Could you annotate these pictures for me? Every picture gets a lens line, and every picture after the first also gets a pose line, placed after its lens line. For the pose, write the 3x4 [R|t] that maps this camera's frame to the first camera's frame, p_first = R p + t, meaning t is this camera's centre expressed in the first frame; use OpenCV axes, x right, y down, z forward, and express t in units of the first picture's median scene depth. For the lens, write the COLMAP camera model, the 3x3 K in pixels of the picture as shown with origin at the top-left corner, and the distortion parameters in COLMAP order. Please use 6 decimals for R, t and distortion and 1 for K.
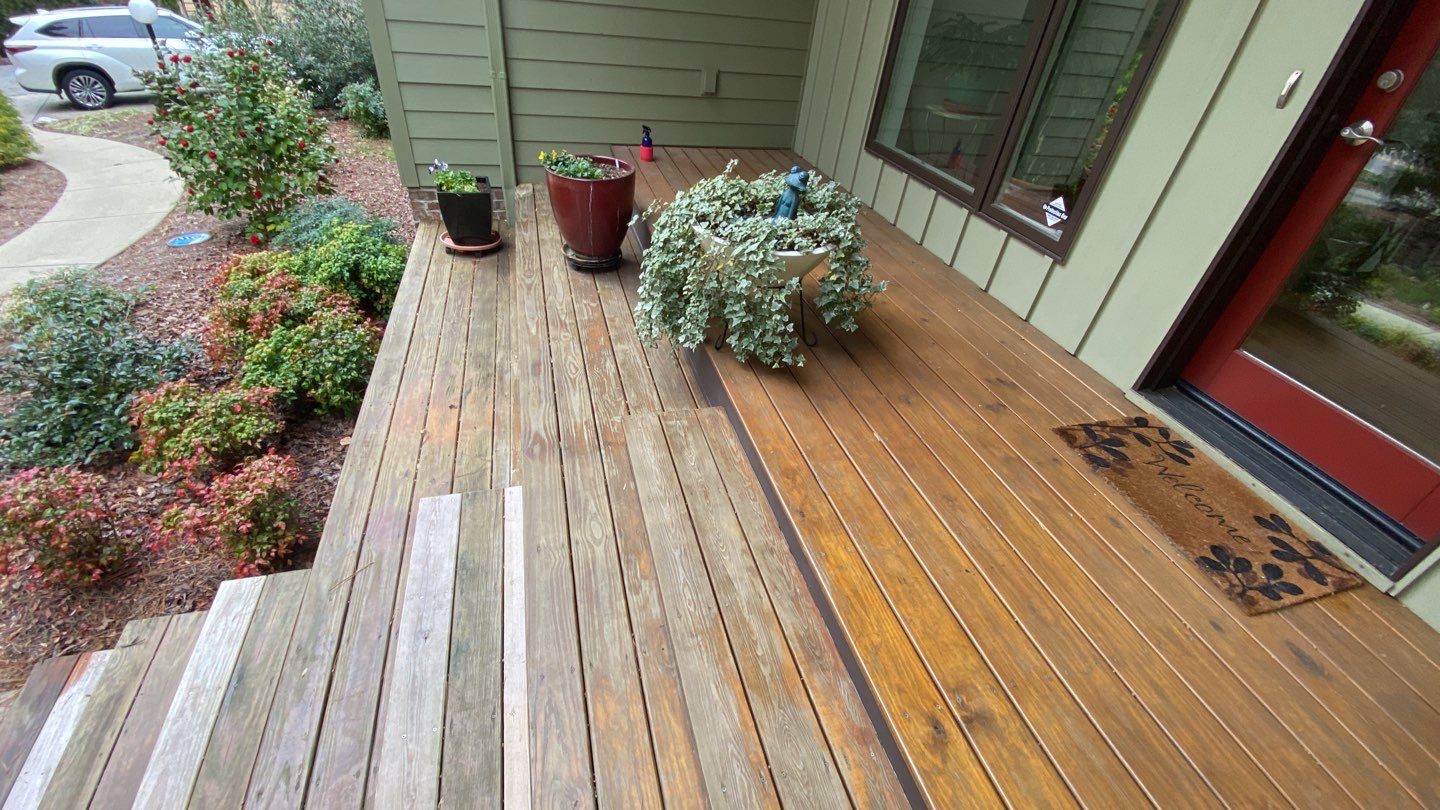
lens RADIAL K [[583.3, 0, 719.1], [0, 583.3, 415.6], [0, 0, 1]] dist [-0.026206, -0.000134]
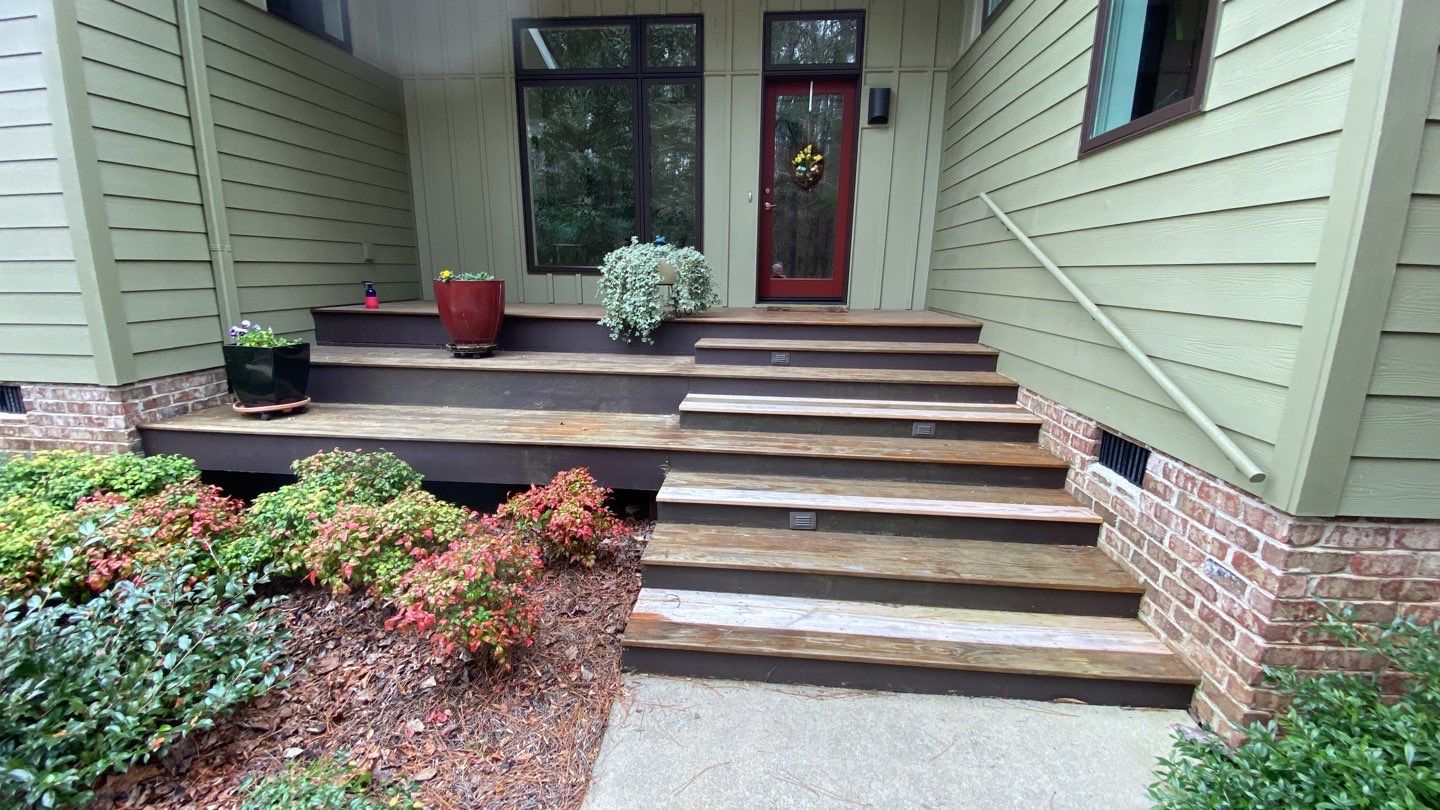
lens RADIAL K [[583.3, 0, 719.1], [0, 583.3, 415.6], [0, 0, 1]] dist [-0.026206, -0.000134]
pose [[0.364568, -0.300414, 0.881386, -1.385181], [0.582141, 0.812287, 0.036071, 0.131733], [-0.726775, 0.499941, 0.471018, 0.106167]]
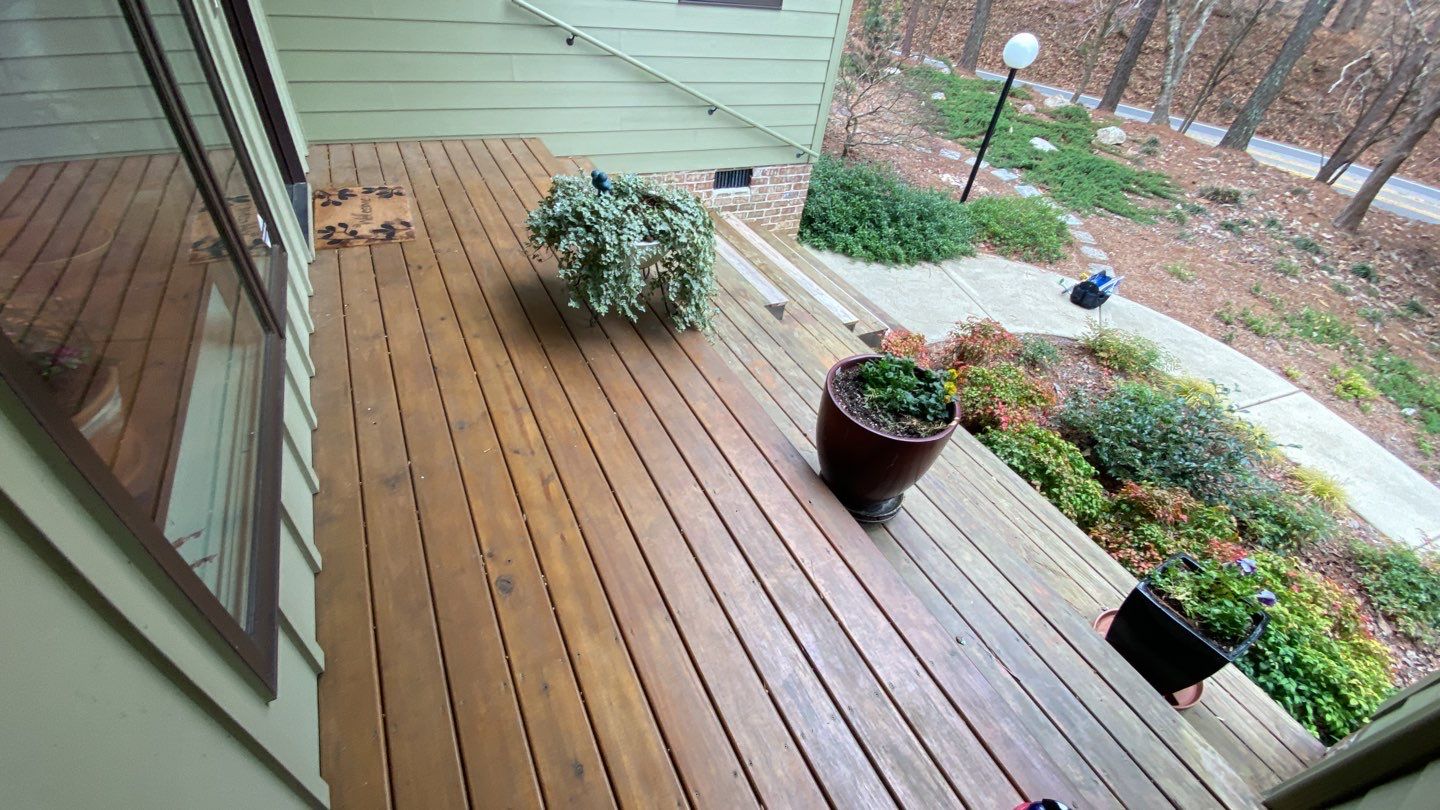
lens RADIAL K [[583.3, 0, 719.1], [0, 583.3, 415.6], [0, 0, 1]] dist [-0.026206, -0.000134]
pose [[-0.958390, -0.008308, -0.285340, 0.167429], [-0.281627, 0.190793, 0.940364, -1.040661], [0.046628, 0.981595, -0.185194, 1.205395]]
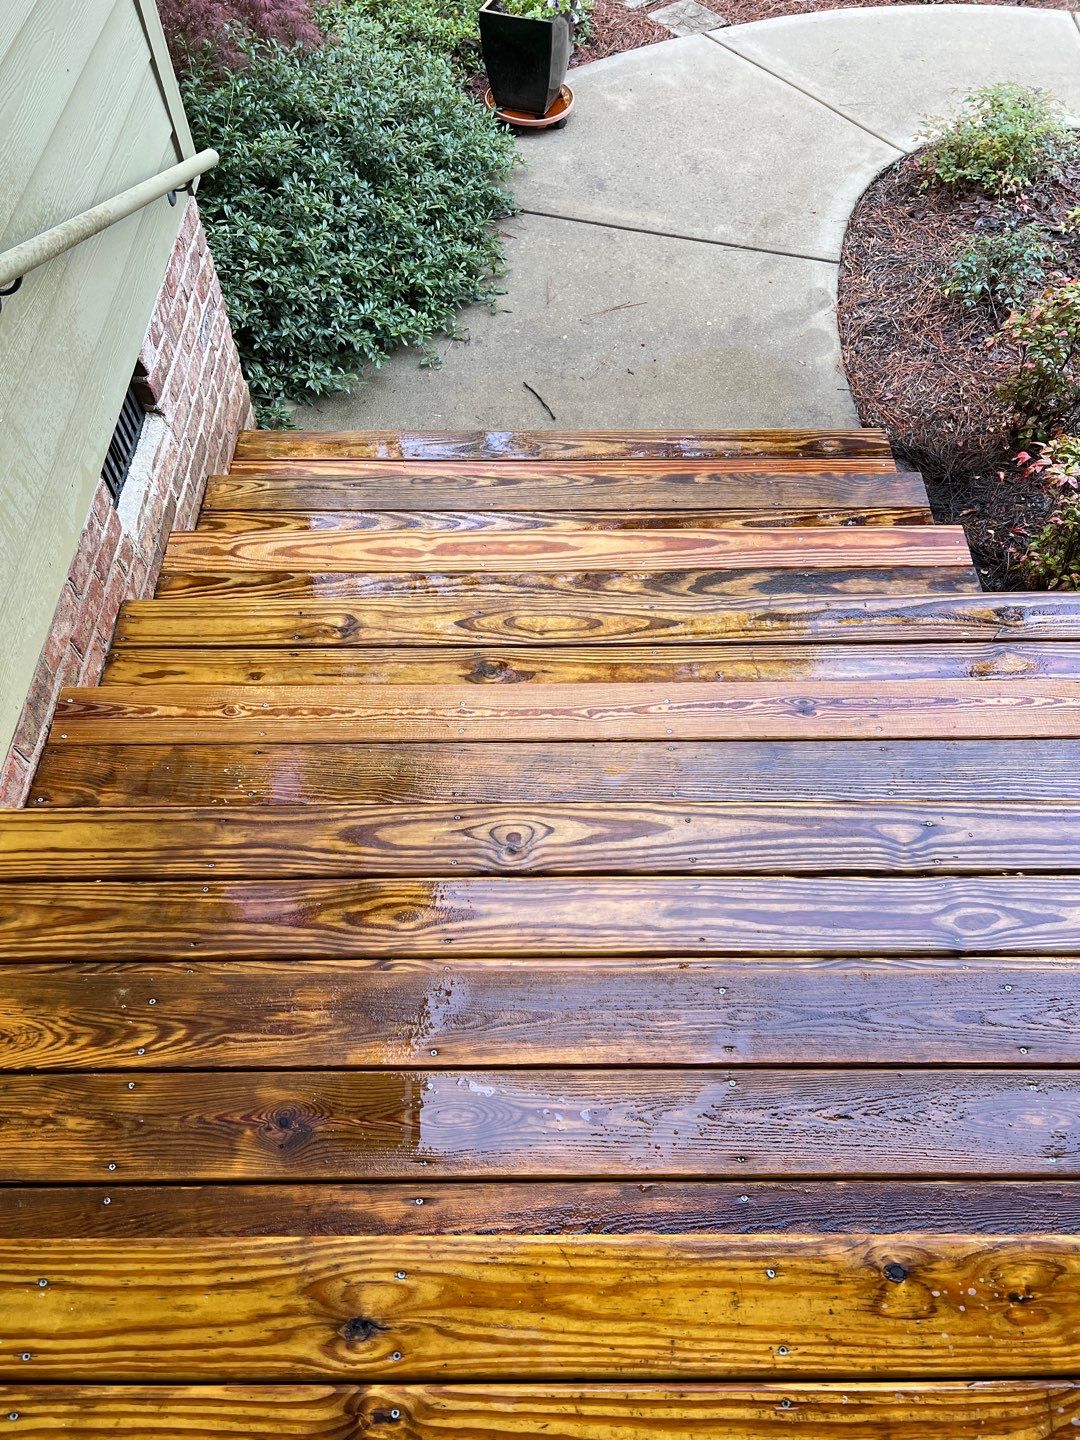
lens RADIAL K [[1085.1, 0, 544.3], [0, 1085.1, 709.5], [0, 0, 1]] dist [0.056888, -0.064321]
pose [[-0.278209, 0.735974, -0.617205, 0.226322], [-0.603713, 0.365802, 0.708321, -0.208392], [0.747081, 0.569676, 0.342548, 0.179664]]
